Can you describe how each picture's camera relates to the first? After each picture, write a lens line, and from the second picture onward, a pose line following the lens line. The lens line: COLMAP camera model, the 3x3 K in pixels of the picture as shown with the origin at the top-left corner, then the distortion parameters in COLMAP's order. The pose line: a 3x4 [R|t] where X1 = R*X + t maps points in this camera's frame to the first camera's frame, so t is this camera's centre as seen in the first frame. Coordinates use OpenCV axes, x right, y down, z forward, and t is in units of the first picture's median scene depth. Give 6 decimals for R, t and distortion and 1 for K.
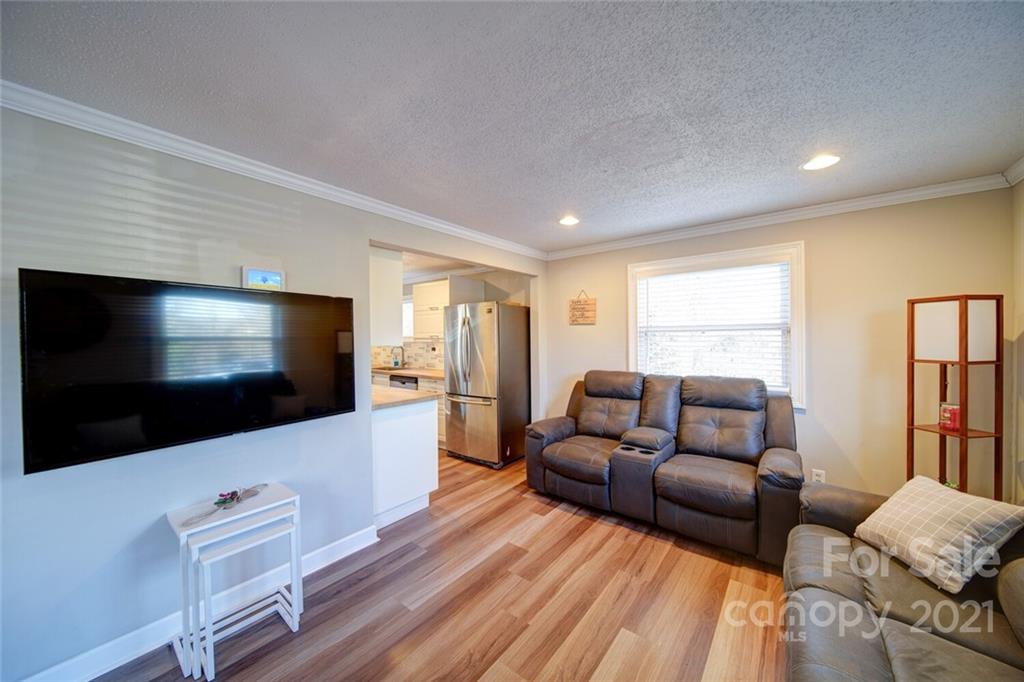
lens RADIAL K [[360.3, 0, 512.0], [0, 360.3, 341.0], [0, 0, 1]] dist [-0.000970, -0.000139]
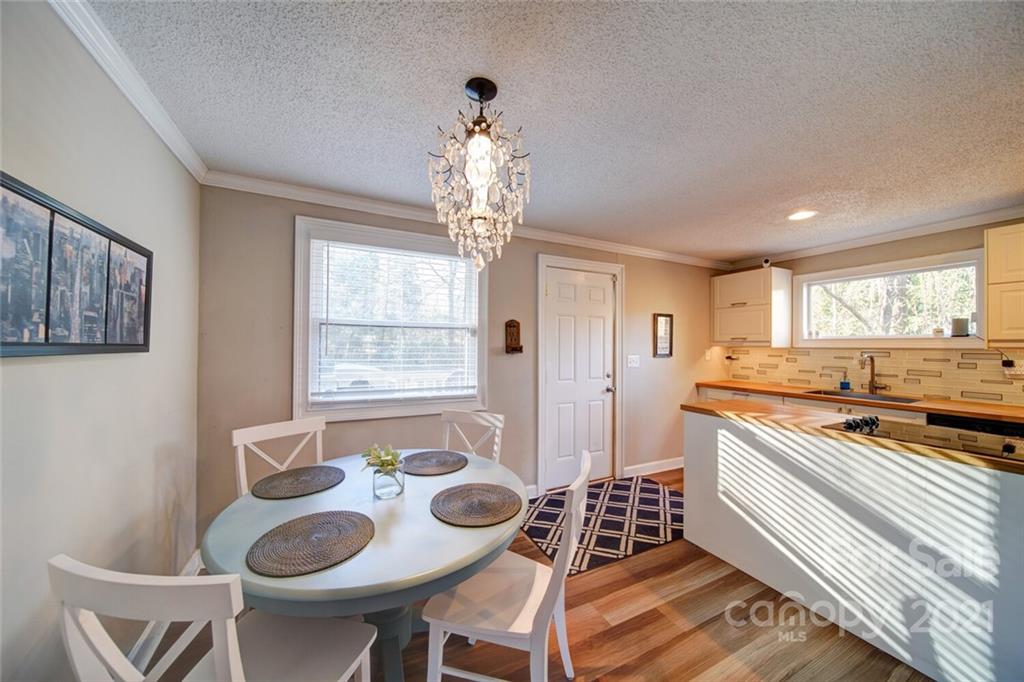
lens RADIAL K [[360.3, 0, 512.0], [0, 360.3, 341.0], [0, 0, 1]] dist [-0.000970, -0.000139]
pose [[0.905554, 0.008043, -0.424154, -0.566470], [-0.015321, 0.999788, -0.013753, 0.009040], [0.423953, 0.018953, 0.905486, 0.279120]]
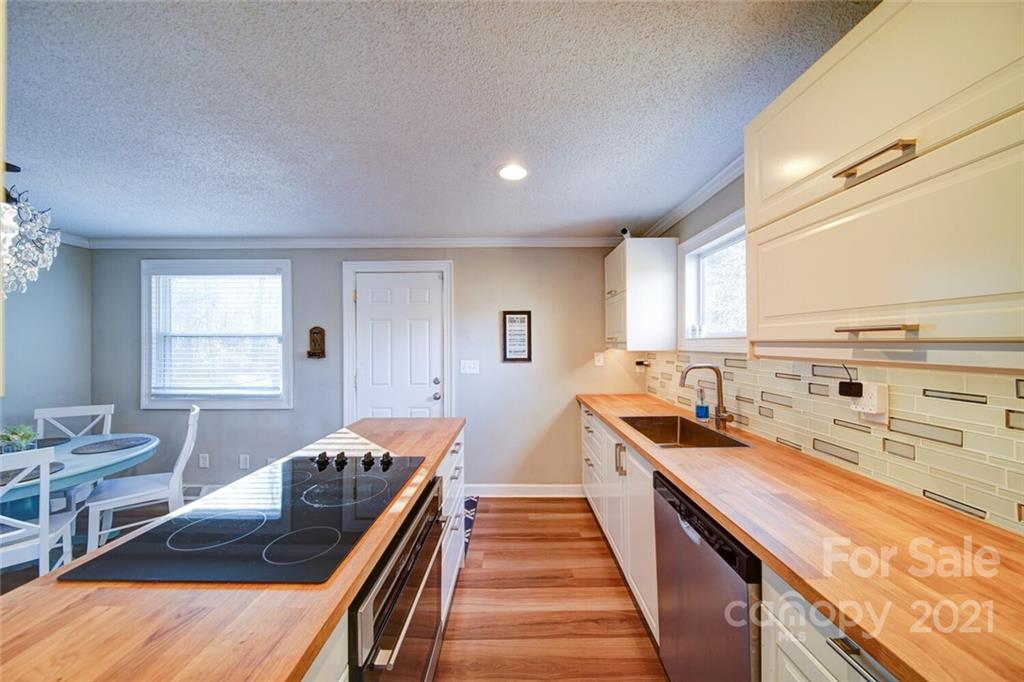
lens RADIAL K [[360.3, 0, 512.0], [0, 360.3, 341.0], [0, 0, 1]] dist [-0.000970, -0.000139]
pose [[0.613628, -0.001294, -0.789594, -0.158932], [-0.002825, 0.999989, -0.003834, -0.005507], [0.789590, 0.004583, 0.613617, 0.649081]]
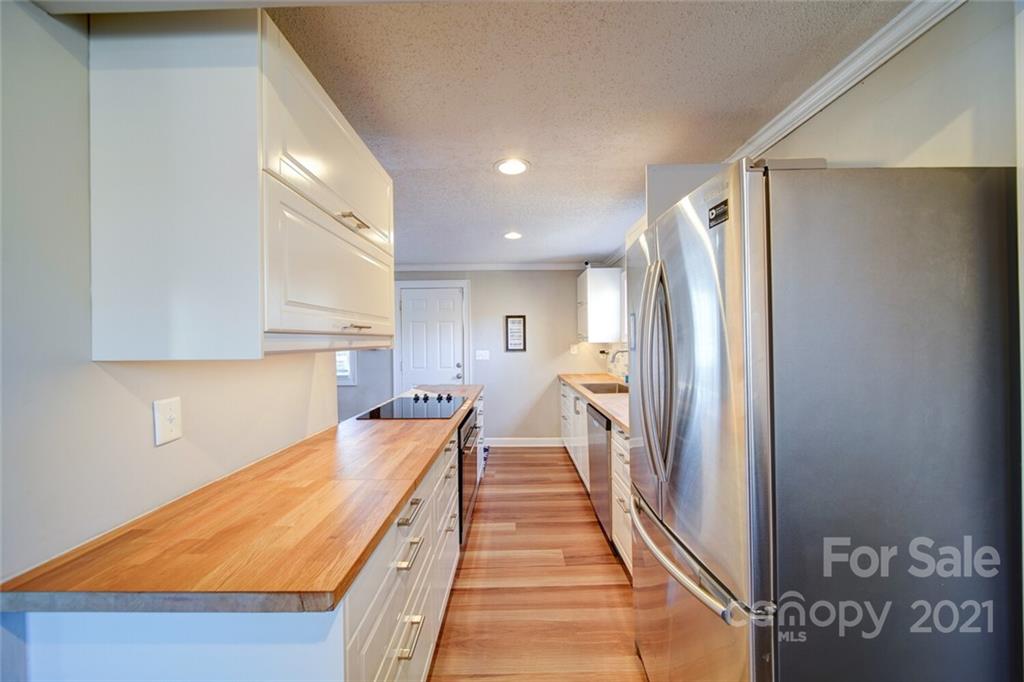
lens RADIAL K [[360.3, 0, 512.0], [0, 360.3, 341.0], [0, 0, 1]] dist [-0.000970, -0.000139]
pose [[0.616126, 0.002551, -0.787644, 0.021316], [0.001639, 0.999988, 0.004521, -0.001903], [0.787646, -0.004077, 0.616114, 0.505075]]
